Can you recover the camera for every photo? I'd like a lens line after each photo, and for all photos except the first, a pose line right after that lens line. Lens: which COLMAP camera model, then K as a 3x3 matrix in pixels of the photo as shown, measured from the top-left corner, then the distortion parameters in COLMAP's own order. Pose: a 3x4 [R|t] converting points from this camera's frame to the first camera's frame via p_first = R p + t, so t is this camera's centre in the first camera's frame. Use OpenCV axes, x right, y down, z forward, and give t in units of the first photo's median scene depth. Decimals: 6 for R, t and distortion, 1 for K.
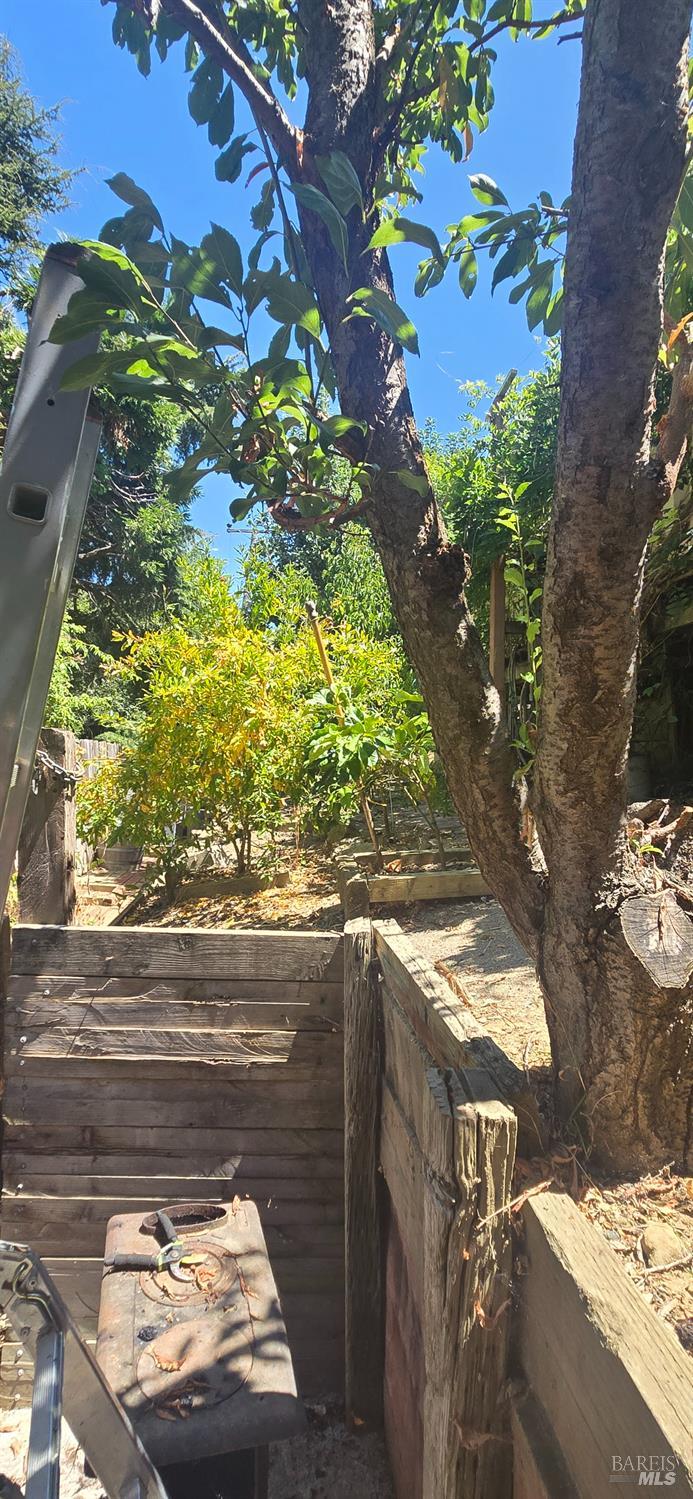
lens RADIAL K [[719.5, 0, 345.5], [0, 719.5, 750.6], [0, 0, 1]] dist [-0.000828, -0.000481]
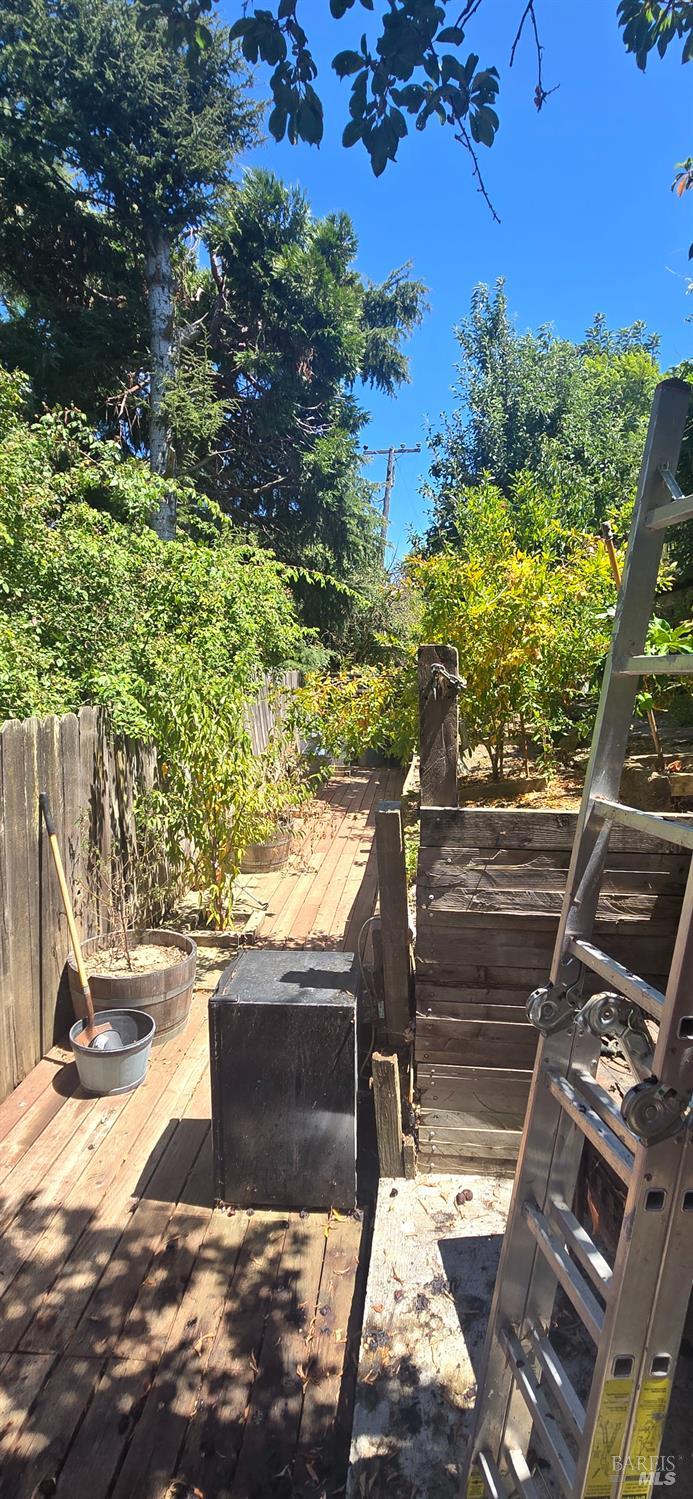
lens RADIAL K [[719.5, 0, 347.3], [0, 719.5, 748.3], [0, 0, 1]] dist [-0.000828, -0.000481]
pose [[0.987584, -0.014106, -0.156460, -0.388134], [0.029570, 0.994849, 0.096955, 0.018895], [0.154286, -0.100378, 0.982914, -0.222490]]
